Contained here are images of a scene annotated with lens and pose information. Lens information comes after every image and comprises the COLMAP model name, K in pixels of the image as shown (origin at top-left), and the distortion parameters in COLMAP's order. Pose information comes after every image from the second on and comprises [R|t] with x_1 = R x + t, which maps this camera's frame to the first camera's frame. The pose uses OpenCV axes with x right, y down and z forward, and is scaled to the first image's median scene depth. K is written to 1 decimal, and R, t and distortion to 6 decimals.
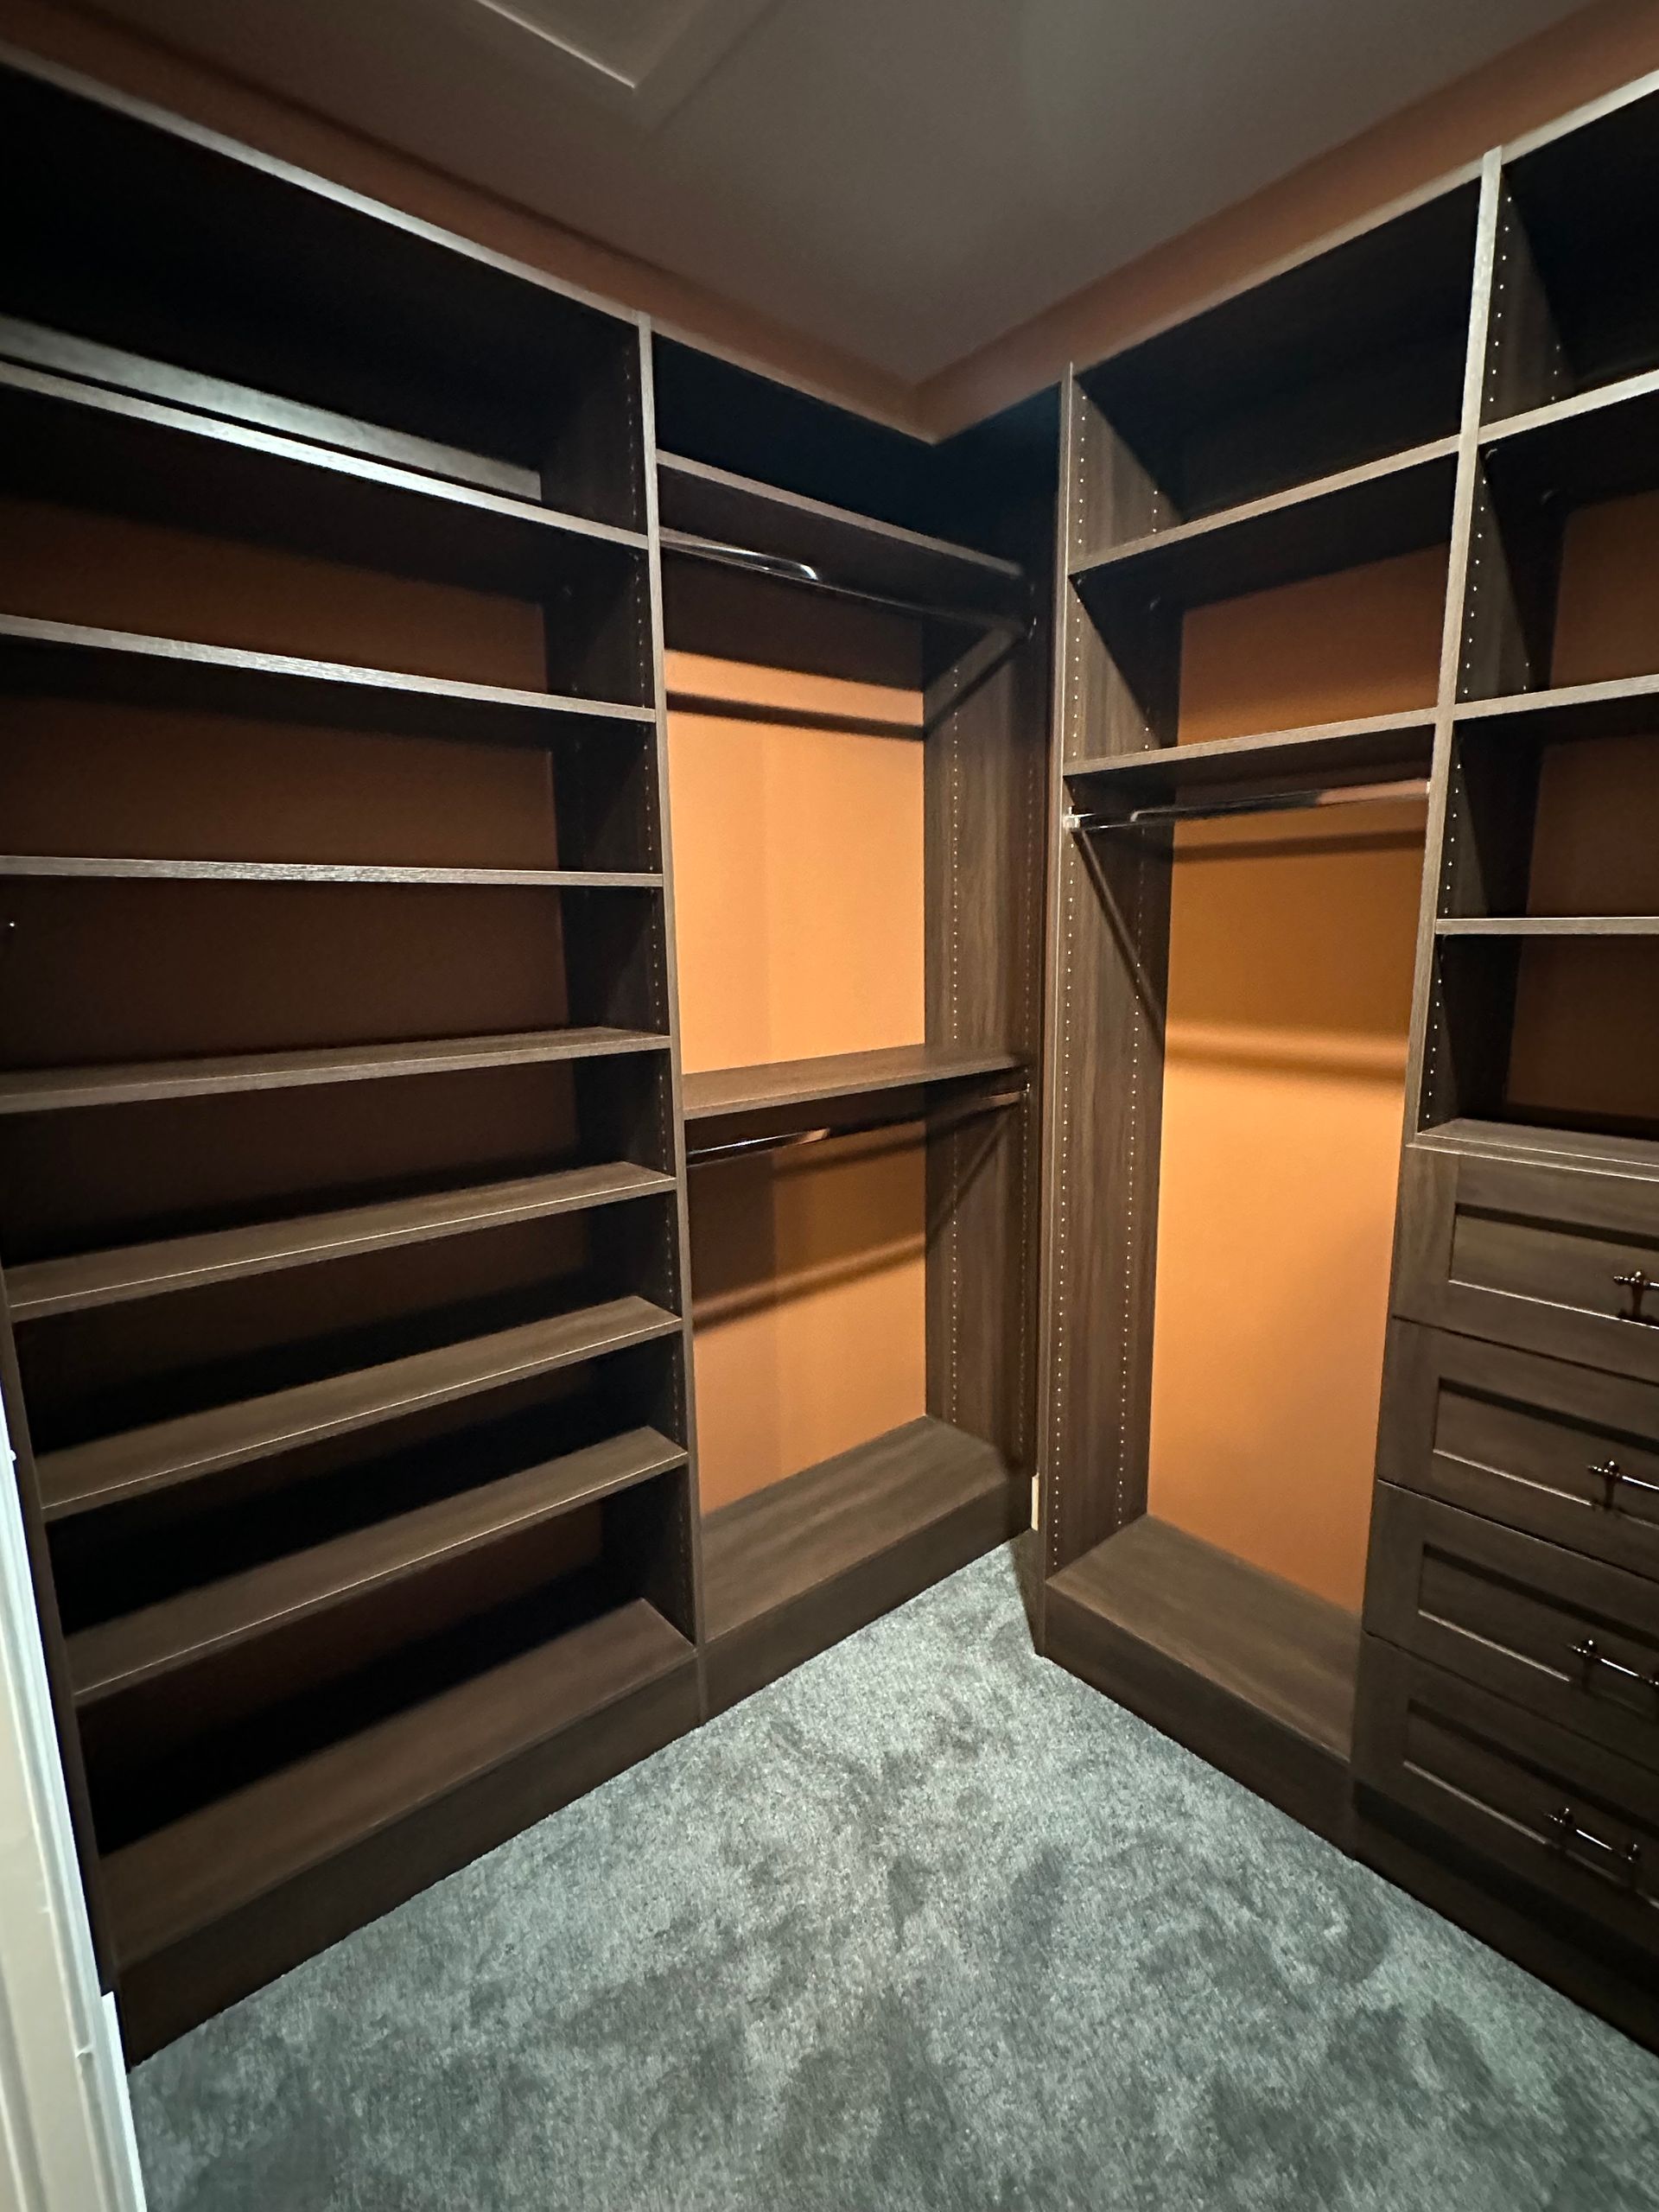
lens RADIAL K [[1060.4, 0, 827.3], [0, 1060.4, 1104.4], [0, 0, 1]] dist [0.000387, 0.000037]
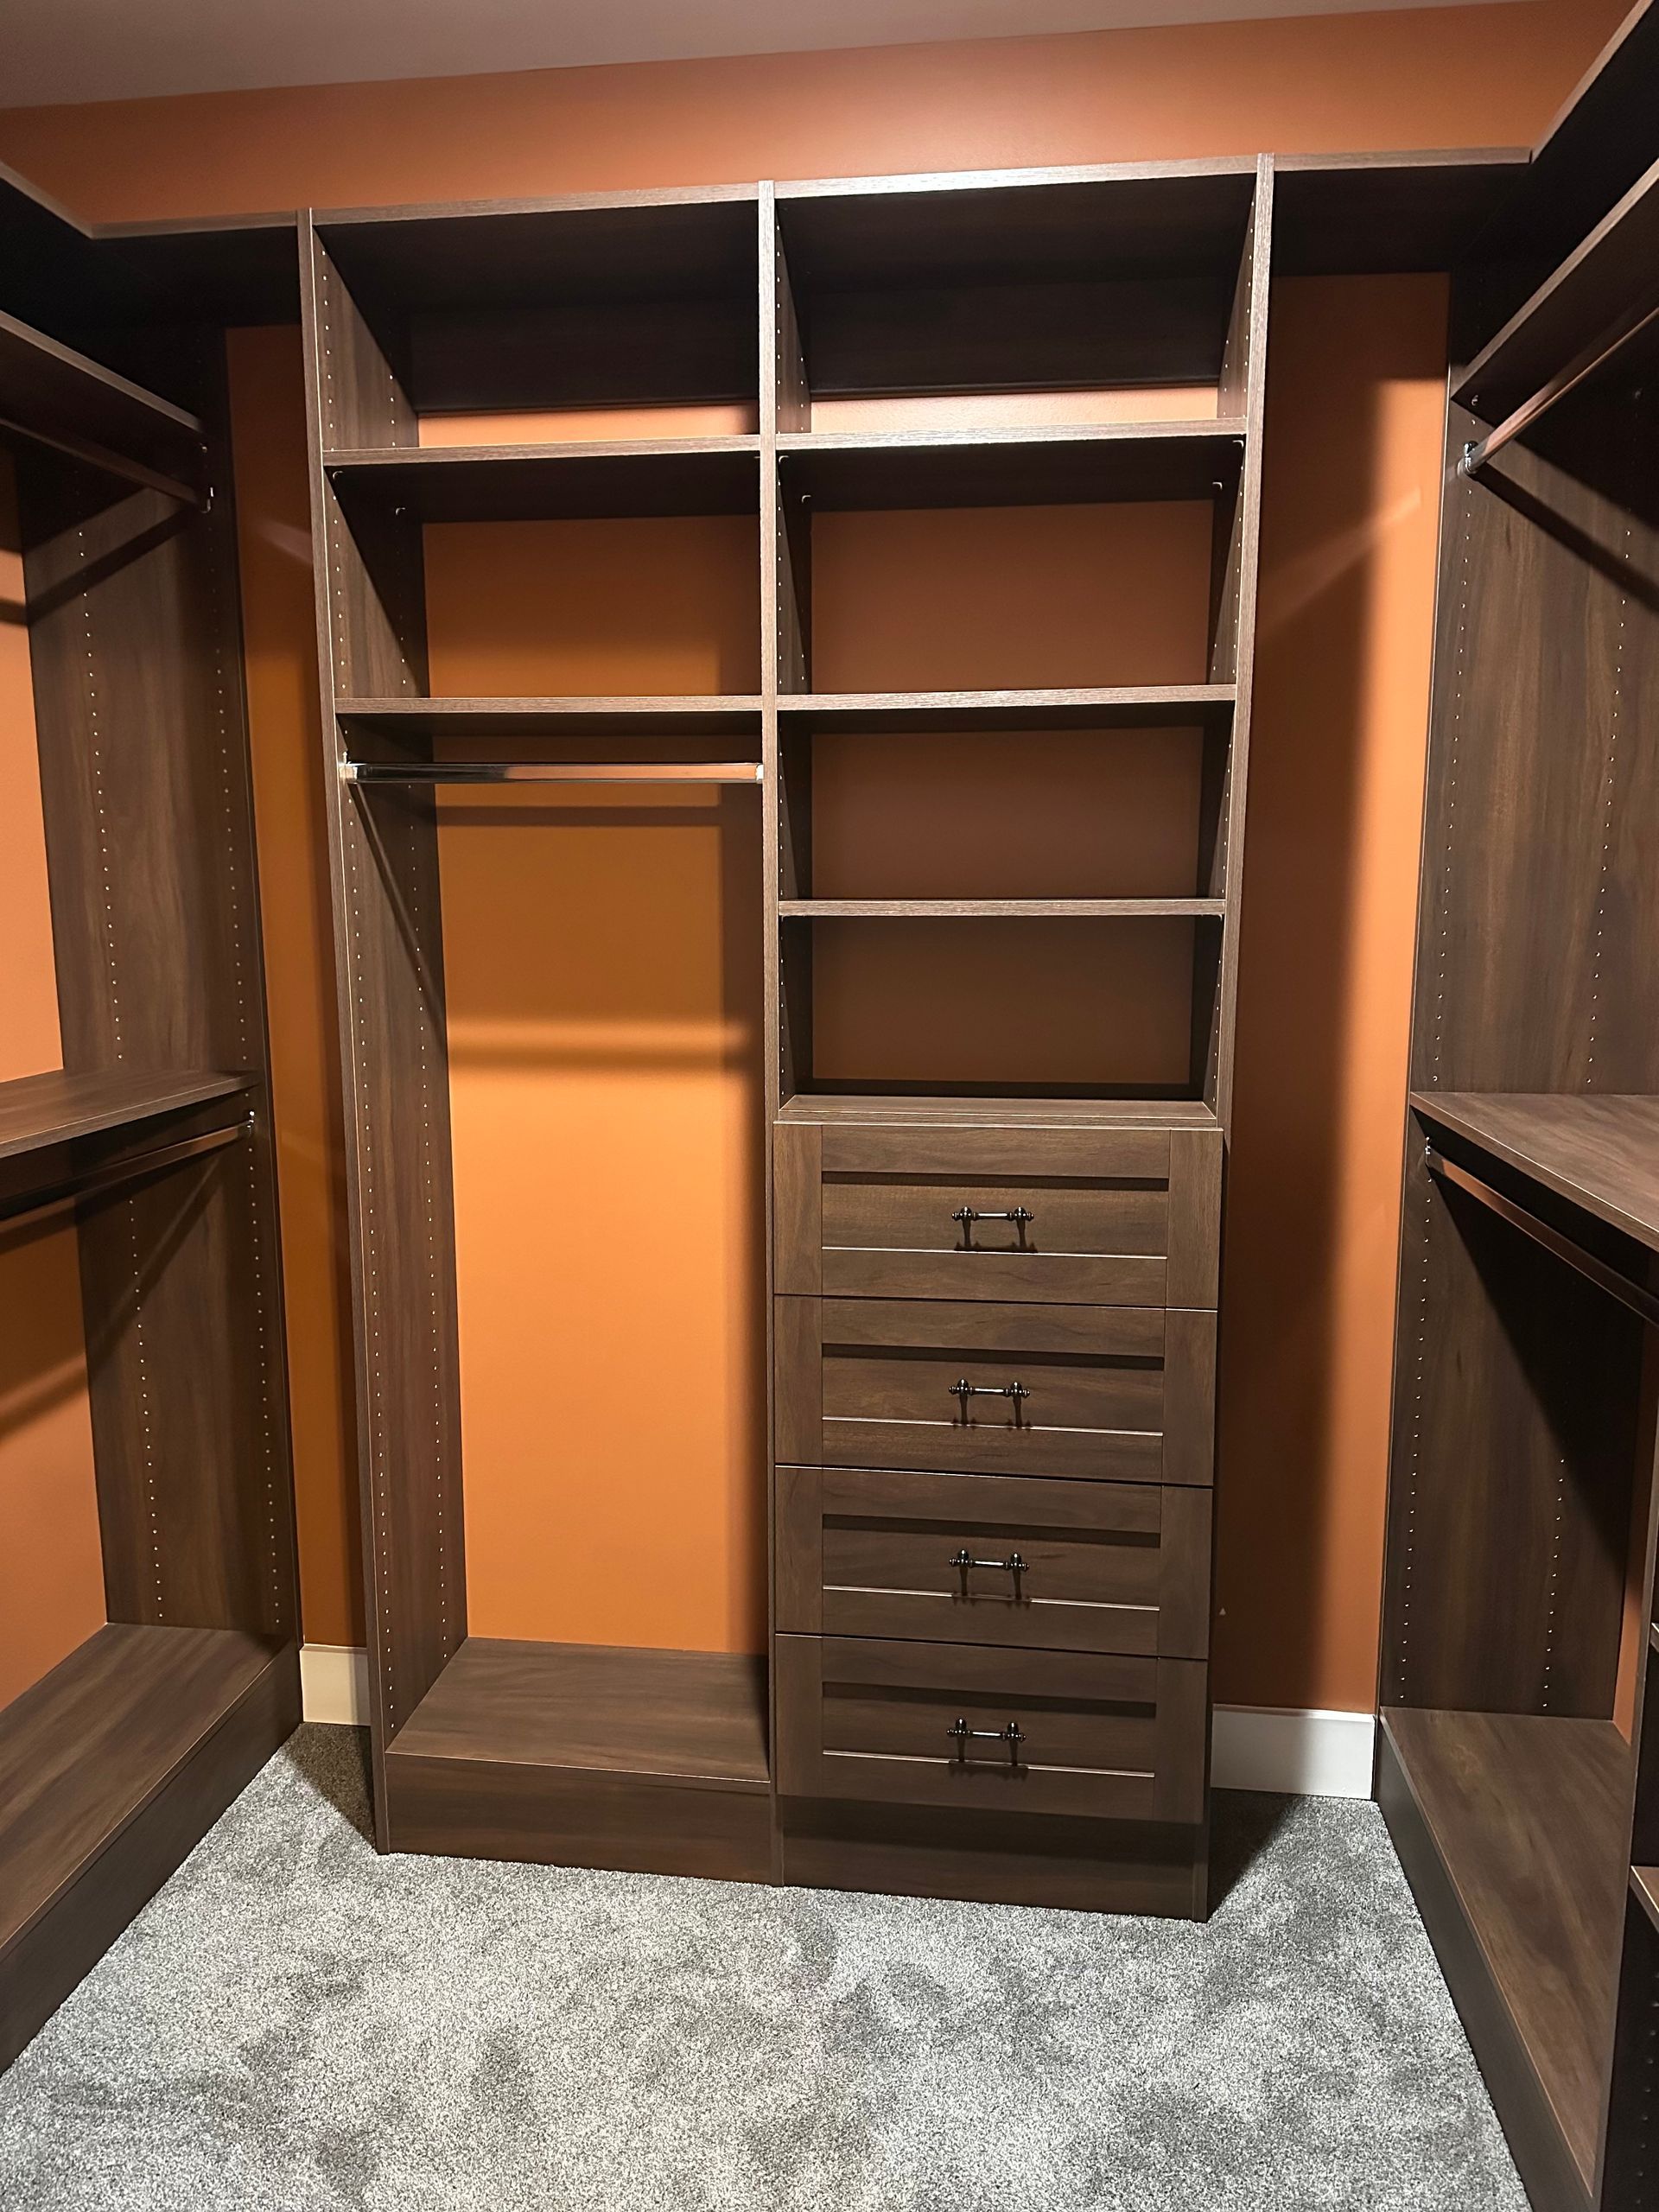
lens RADIAL K [[1658.0, 0, 829.5], [0, 1658.0, 1106.0], [0, 0, 1]] dist [0.066167, -0.071391]
pose [[0.724838, -0.081183, 0.684119, -0.380947], [0.105952, 0.994355, 0.005739, 0.014298], [-0.680723, 0.068324, 0.729347, -0.143757]]
